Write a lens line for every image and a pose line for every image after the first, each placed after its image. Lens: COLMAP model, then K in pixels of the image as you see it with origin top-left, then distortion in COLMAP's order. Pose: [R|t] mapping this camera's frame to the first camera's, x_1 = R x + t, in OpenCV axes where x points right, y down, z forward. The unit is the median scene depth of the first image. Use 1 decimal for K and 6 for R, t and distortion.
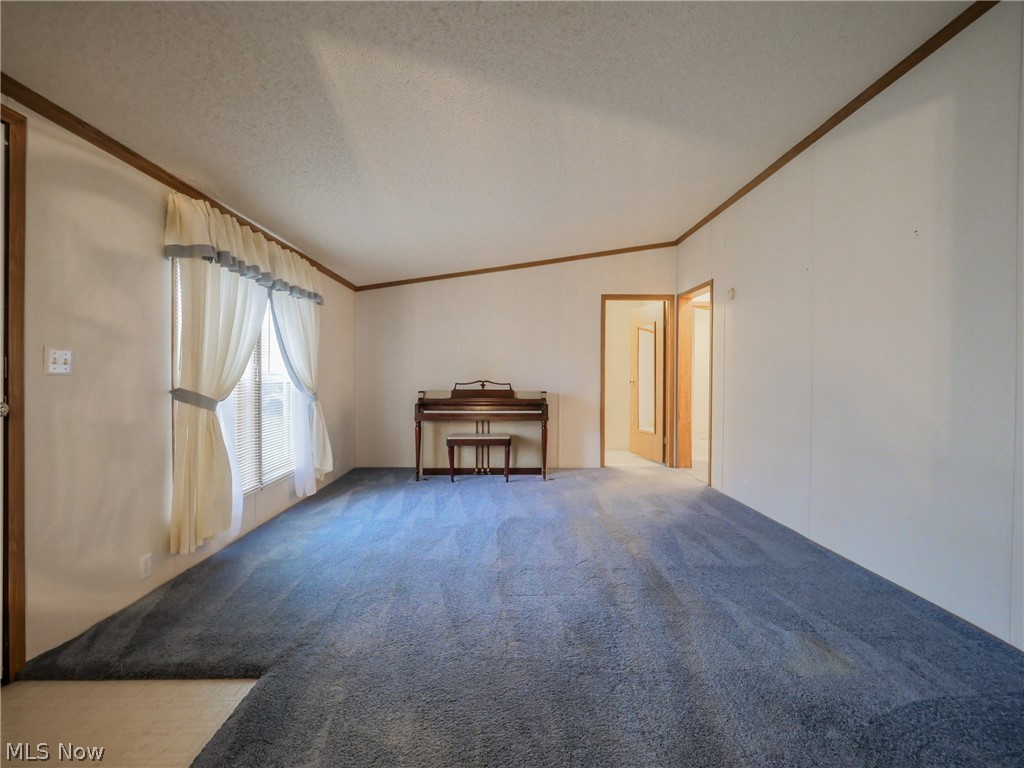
lens RADIAL K [[447.1, 0, 518.4], [0, 447.1, 377.7], [0, 0, 1]] dist [-0.010024, -0.000141]
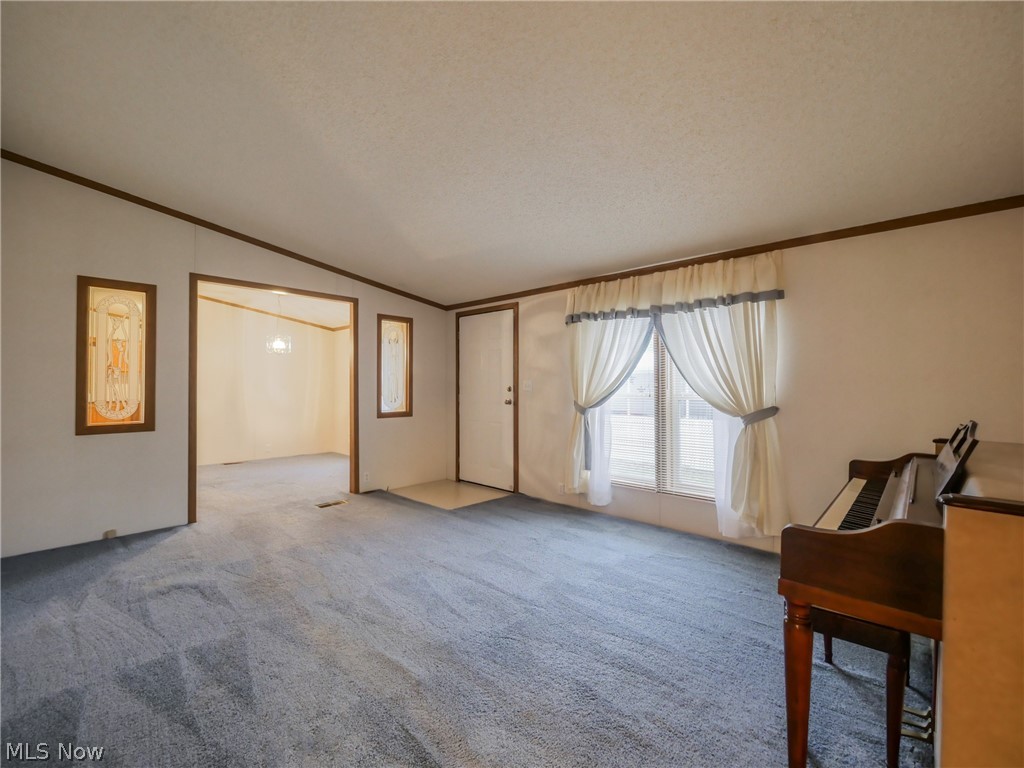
lens RADIAL K [[447.1, 0, 511.7], [0, 447.1, 381.8], [0, 0, 1]] dist [-0.010024, -0.000141]
pose [[-0.709623, -0.015745, -0.704406, 0.441689], [-0.009898, 0.999874, -0.012377, -0.014166], [0.704512, -0.001811, -0.709689, 1.397722]]
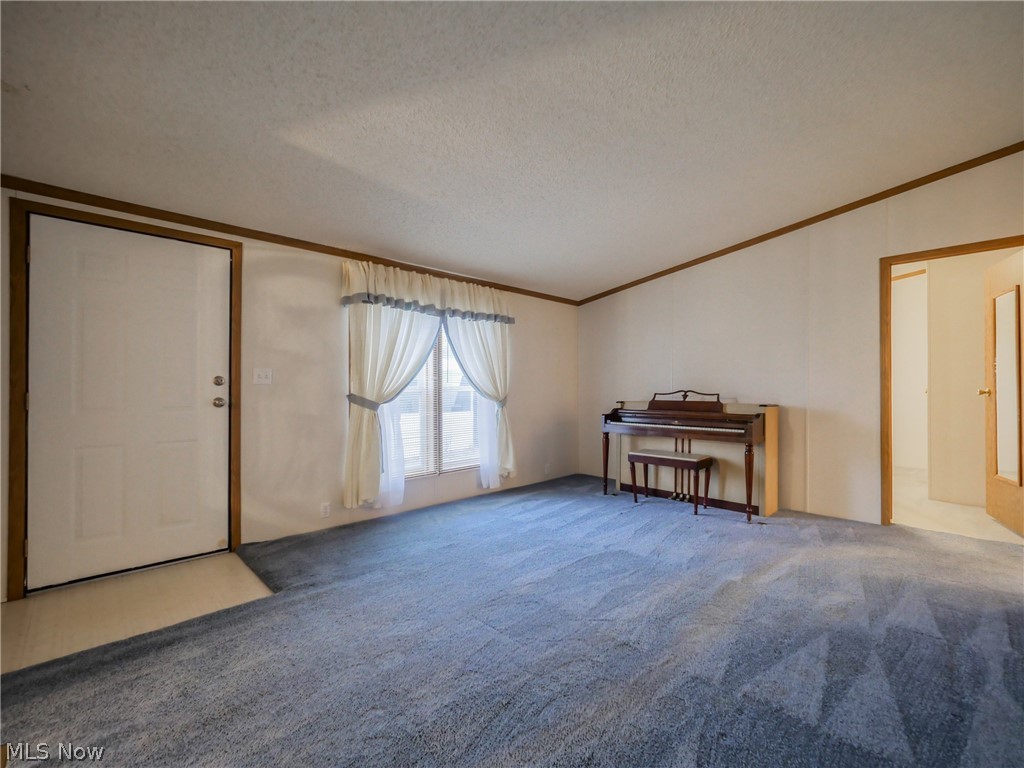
lens RADIAL K [[447.1, 0, 516.6], [0, 447.1, 386.0], [0, 0, 1]] dist [-0.010024, -0.000141]
pose [[0.683533, -0.008239, -0.729873, 0.454635], [0.001547, 0.999950, -0.009840, 0.008784], [0.729918, 0.005597, 0.683512, 0.264377]]
